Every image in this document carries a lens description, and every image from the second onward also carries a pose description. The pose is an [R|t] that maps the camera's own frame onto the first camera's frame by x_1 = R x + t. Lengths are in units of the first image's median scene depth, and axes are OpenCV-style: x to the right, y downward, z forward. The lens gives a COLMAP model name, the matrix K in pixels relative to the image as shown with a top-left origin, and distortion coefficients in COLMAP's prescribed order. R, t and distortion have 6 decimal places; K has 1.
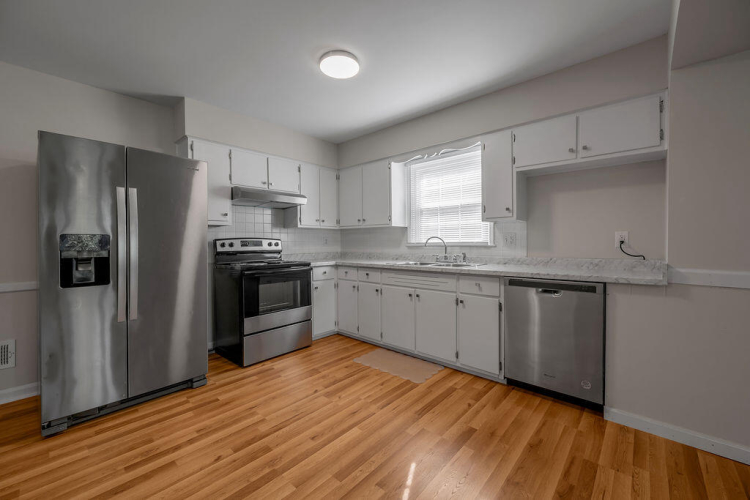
lens RADIAL K [[301.5, 0, 373.5], [0, 301.5, 246.4], [0, 0, 1]] dist [-0.001872, 0.000017]
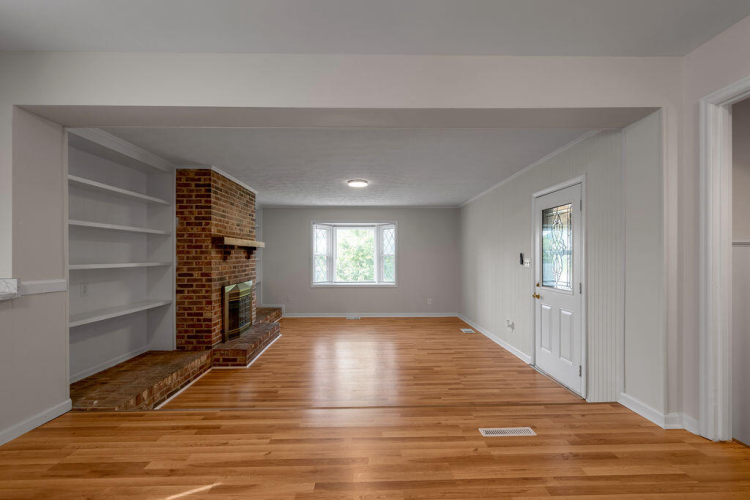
lens RADIAL K [[317.0, 0, 376.1], [0, 317.0, 256.0], [0, 0, 1]] dist [-0.001224, -0.000115]
pose [[-0.690625, 0.008083, 0.723168, -0.509852], [0.020239, 0.999762, 0.008154, -0.005164], [-0.722930, 0.020267, -0.690624, 0.547627]]
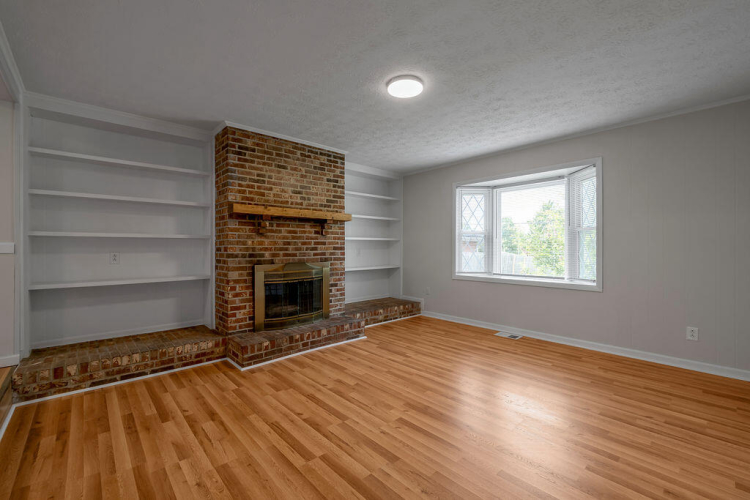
lens RADIAL K [[322.1, 0, 373.0], [0, 322.1, 247.8], [0, 0, 1]] dist [-0.002669, -0.000082]
pose [[0.097815, 0.006556, 0.995183, -0.129425], [0.019426, 0.999775, -0.008495, 0.094418], [-0.995015, 0.020163, 0.097666, -0.615718]]
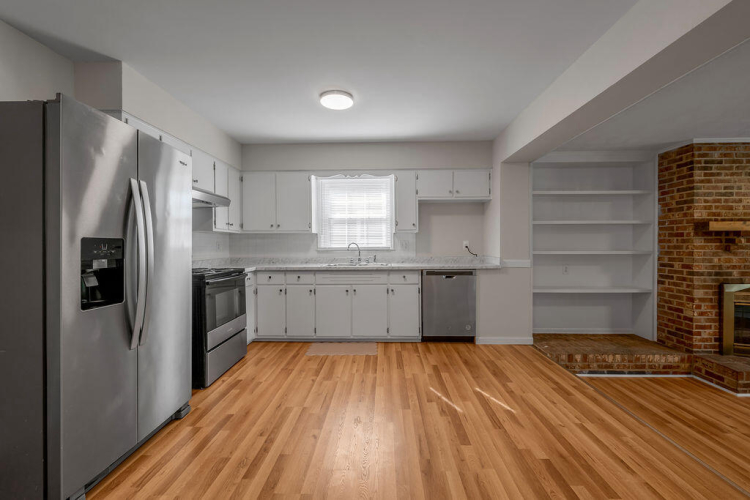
lens RADIAL K [[314.0, 0, 376.6], [0, 314.0, 246.9], [0, 0, 1]] dist [-0.001047, 0.000059]
pose [[0.757638, -0.001133, 0.652673, -0.676824], [0.009654, 0.999909, -0.009470, -0.002289], [-0.652603, 0.013475, 0.757580, -0.040087]]
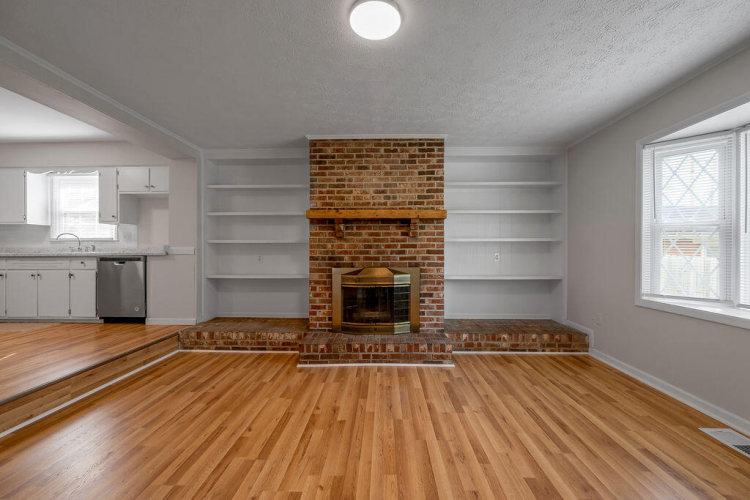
lens RADIAL K [[304.9, 0, 374.0], [0, 304.9, 250.3], [0, 0, 1]] dist [-0.003751, -0.000435]
pose [[0.760485, 0.009012, 0.649293, 0.440640], [0.006483, 0.999748, -0.021469, 0.099858], [-0.649323, 0.020536, 0.760236, -1.106608]]
